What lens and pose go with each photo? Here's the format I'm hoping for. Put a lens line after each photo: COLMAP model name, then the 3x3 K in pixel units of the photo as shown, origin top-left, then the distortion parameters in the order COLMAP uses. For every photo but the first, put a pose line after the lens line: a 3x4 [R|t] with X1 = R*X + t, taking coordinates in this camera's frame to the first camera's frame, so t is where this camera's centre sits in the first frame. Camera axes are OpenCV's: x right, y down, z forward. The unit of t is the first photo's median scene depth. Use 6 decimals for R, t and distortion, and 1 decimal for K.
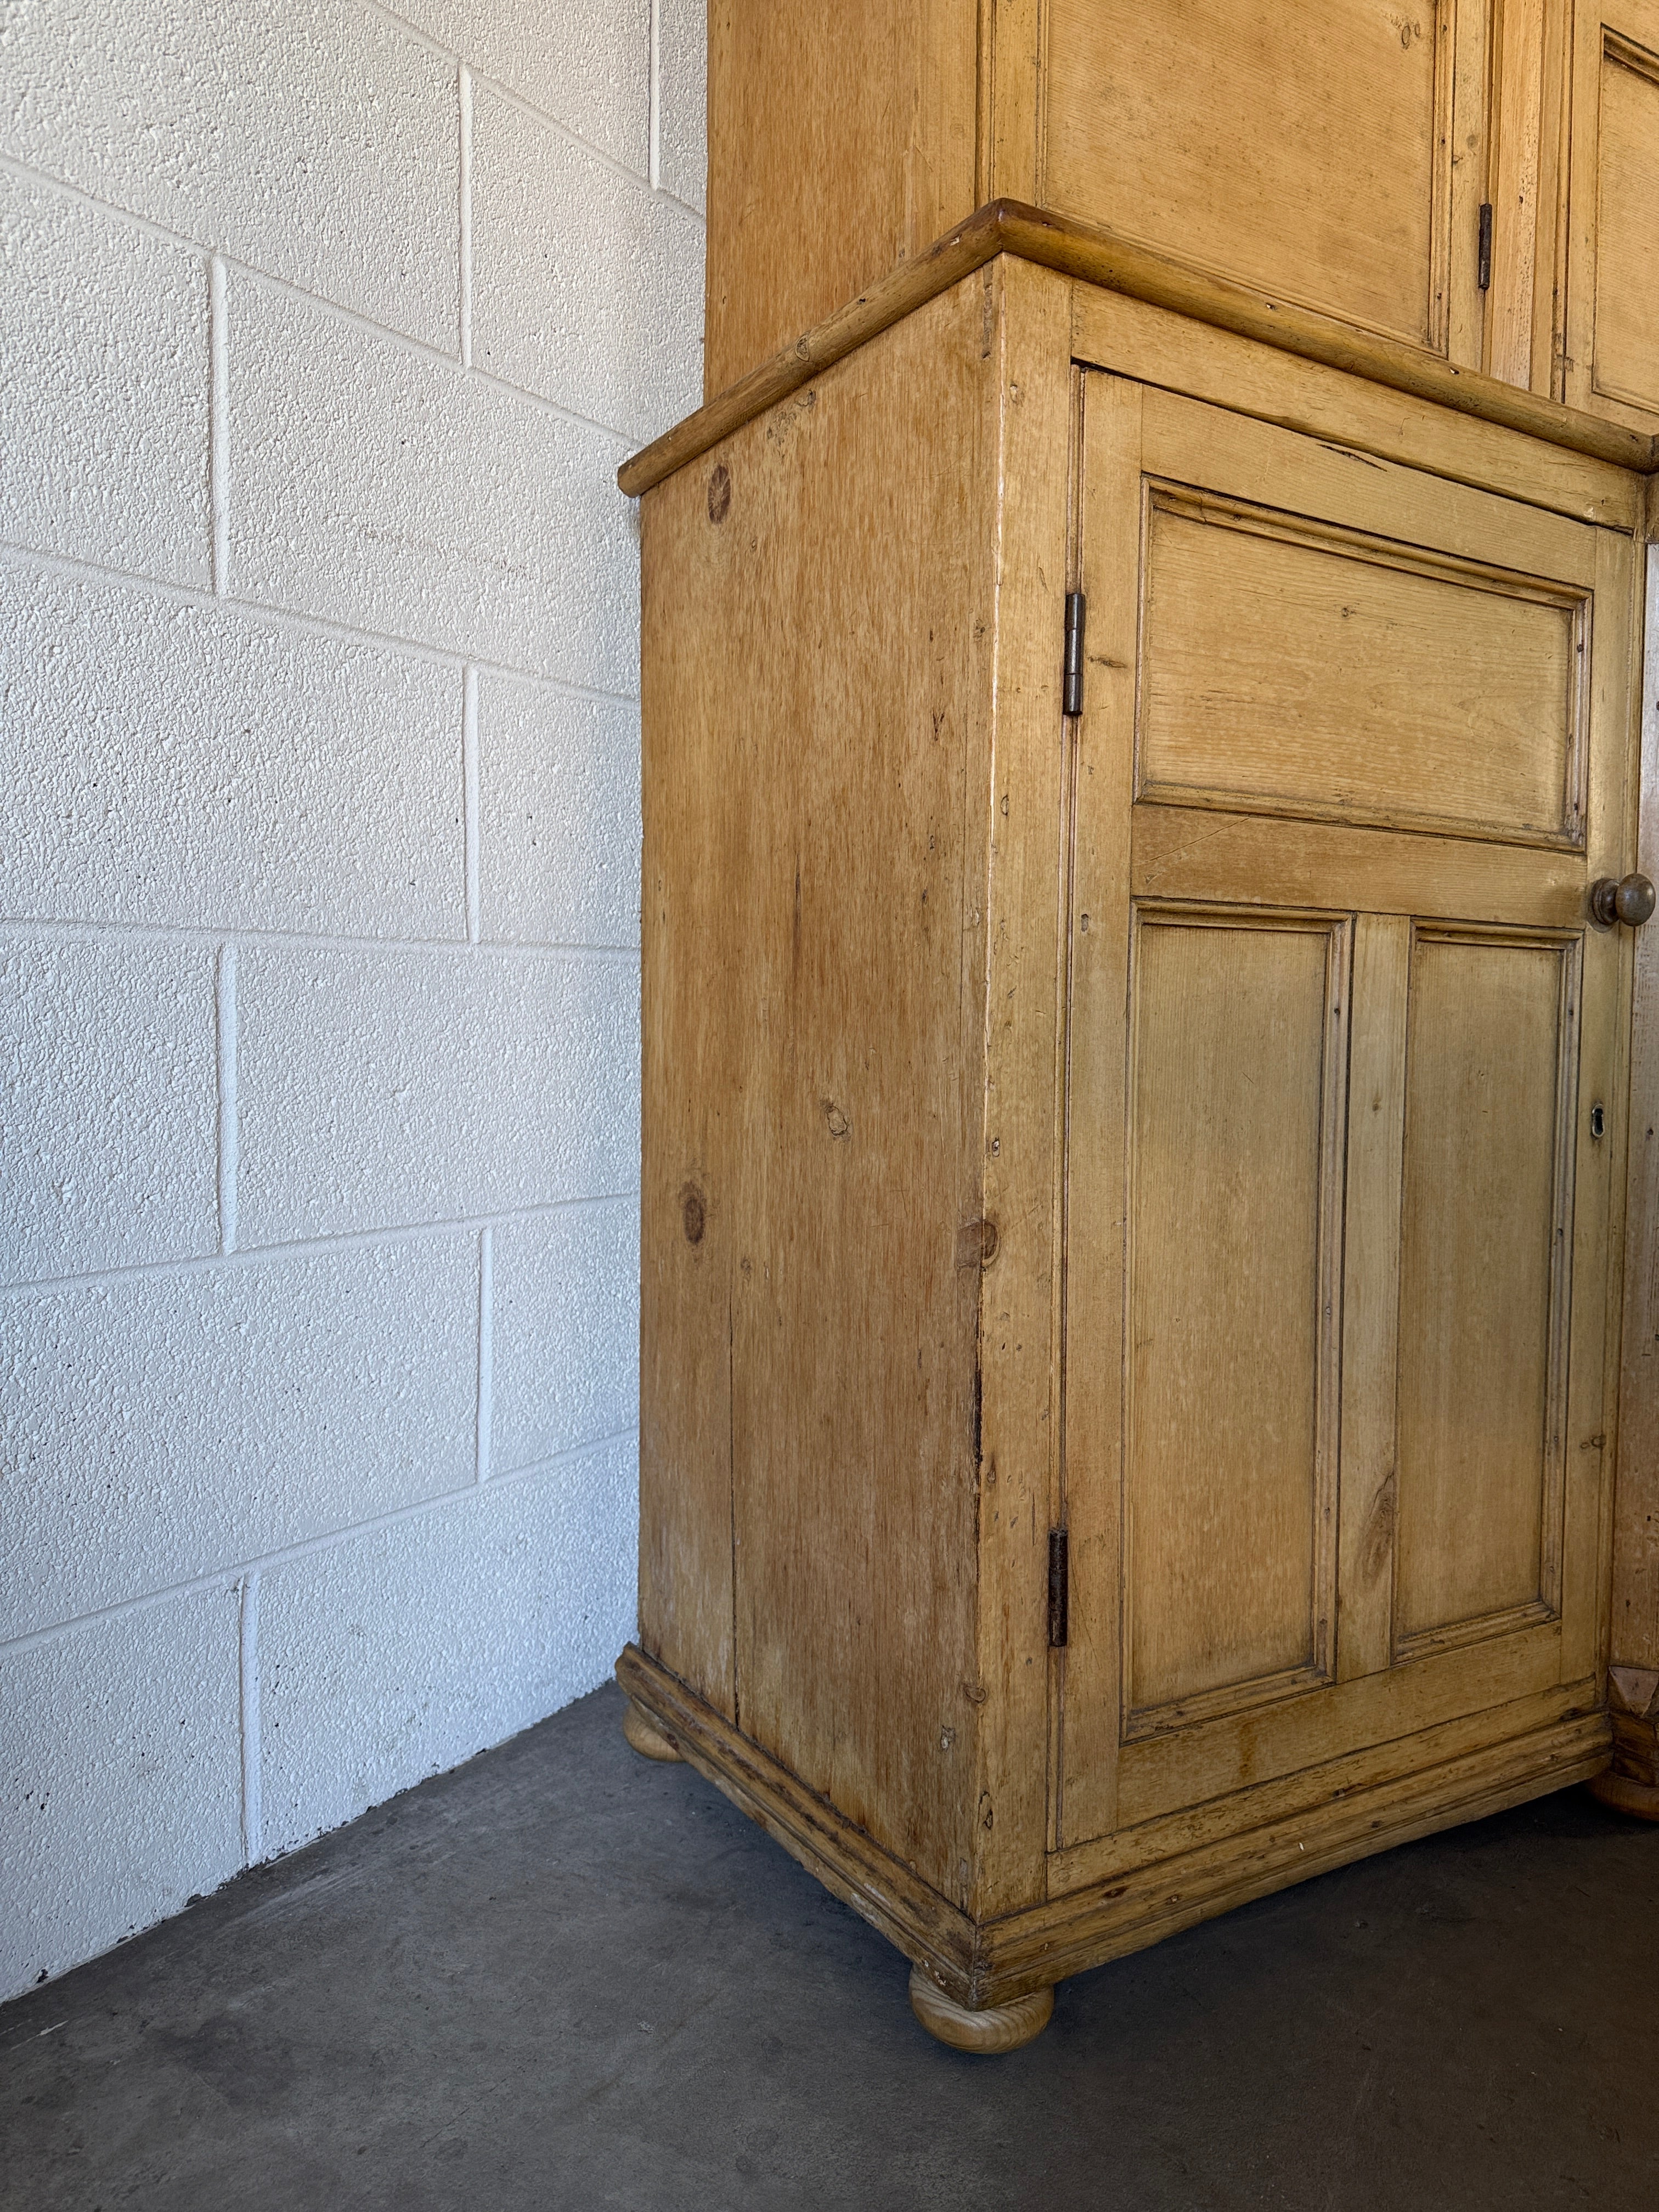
lens RADIAL K [[1497.0, 0, 811.5], [0, 1497.0, 1085.7], [0, 0, 1]] dist [0.052221, -0.060564]
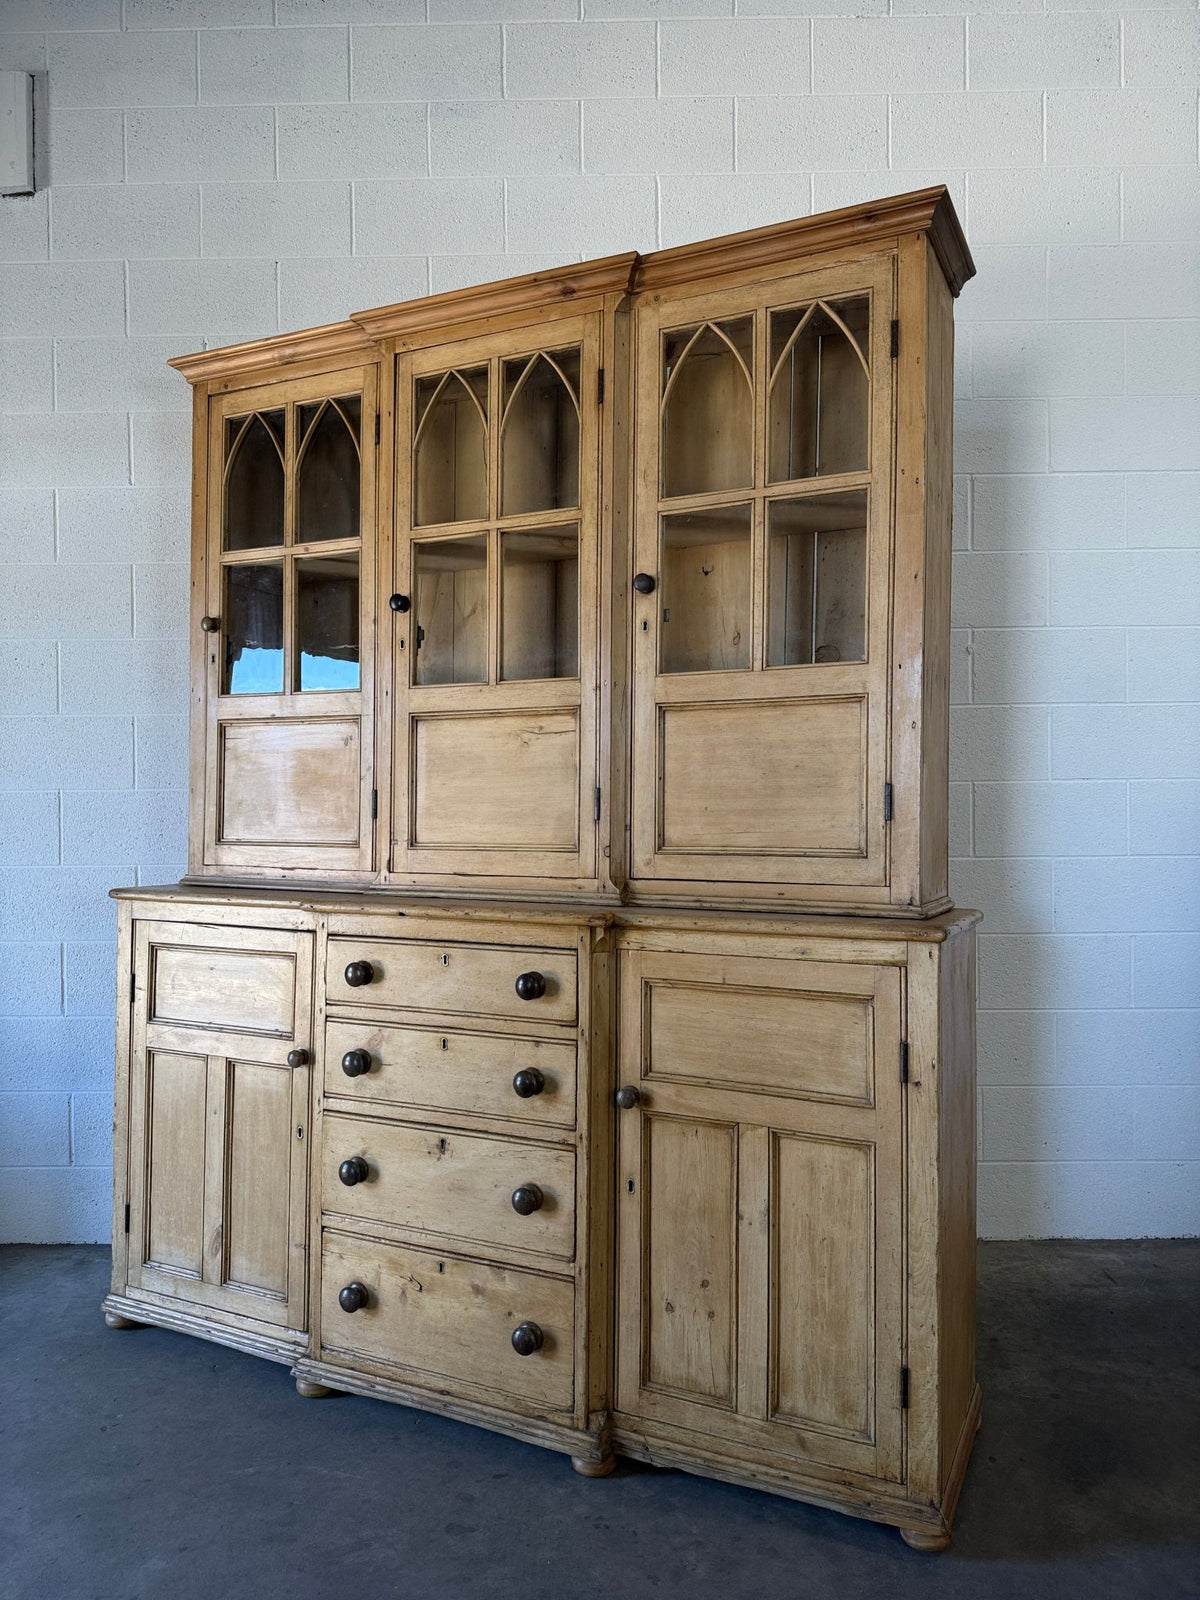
lens RADIAL K [[1114.3, 0, 600.2], [0, 1114.3, 803.9], [0, 0, 1]] dist [0.057895, -0.065677]
pose [[0.567604, -0.017245, -0.823121, 2.673130], [-0.039817, 0.998036, -0.048366, -0.536166], [0.822338, 0.060227, 0.565803, 0.210142]]
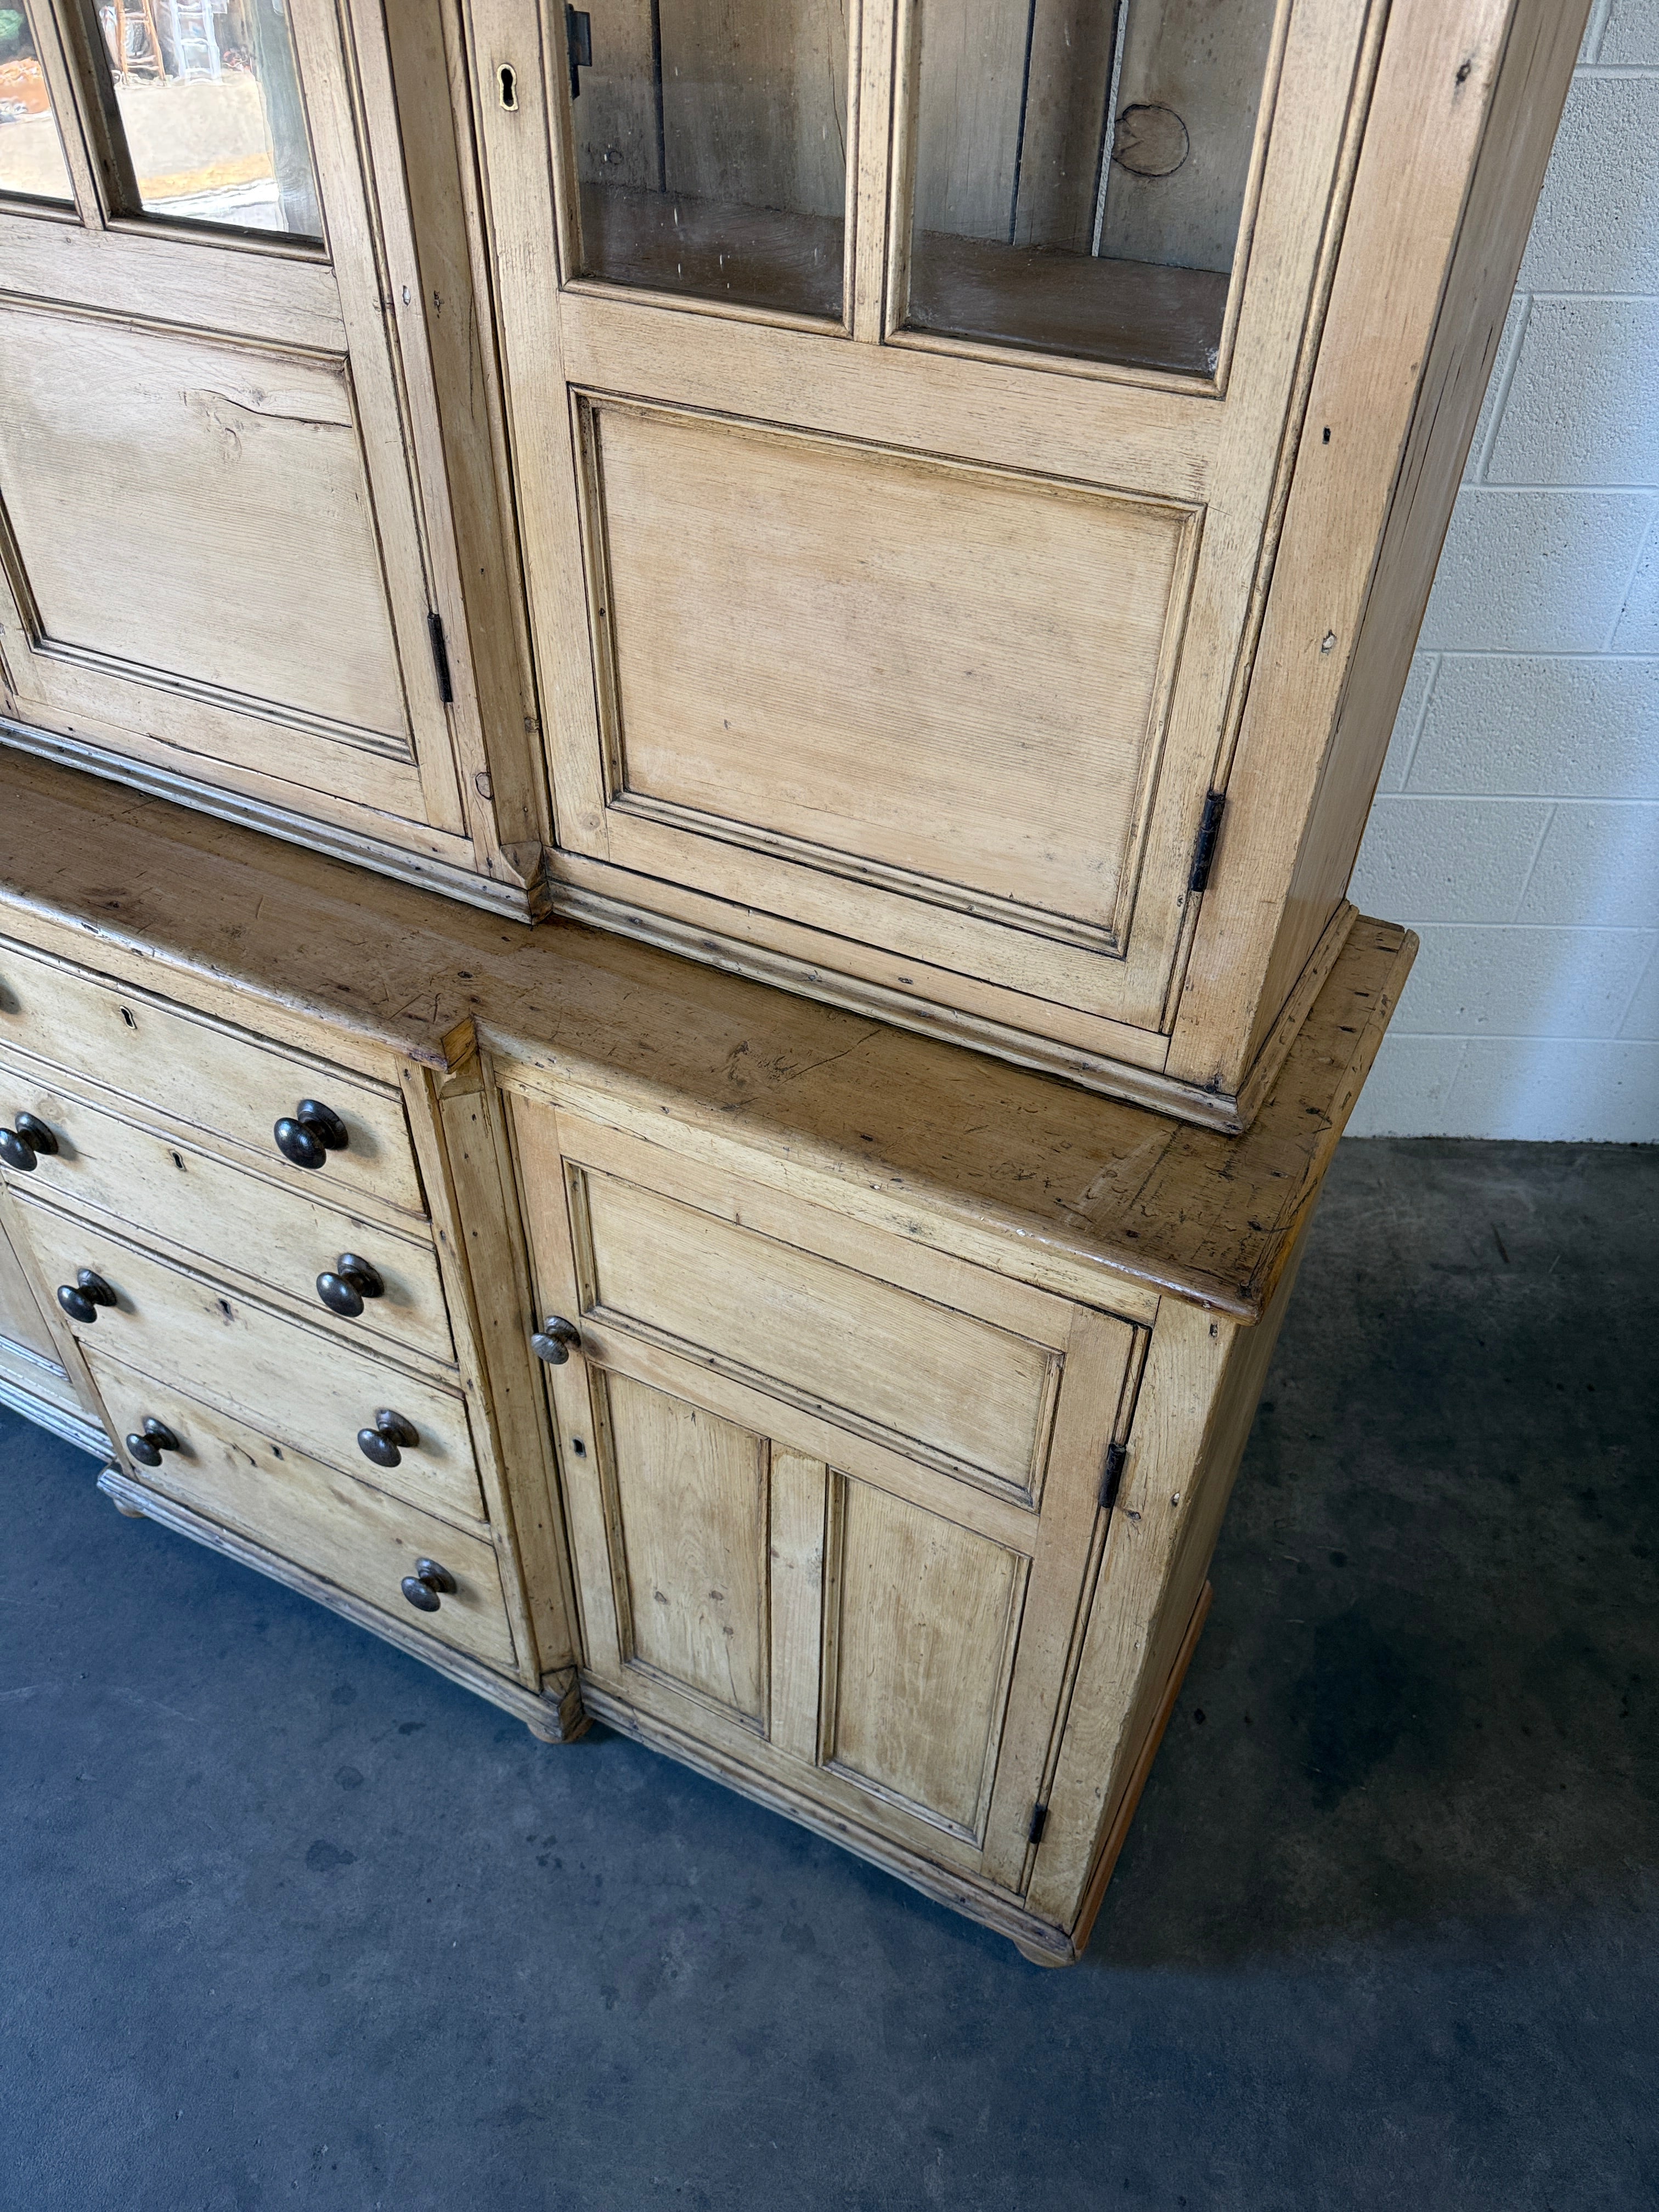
lens RADIAL K [[1563.3, 0, 837.2], [0, 1563.3, 1101.5], [0, 0, 1]] dist [0.064813, -0.092289]
pose [[0.543109, 0.545545, -0.638289, 1.957906], [-0.055177, 0.781719, 0.621185, -1.078612], [0.837847, -0.302152, 0.454660, 1.023052]]
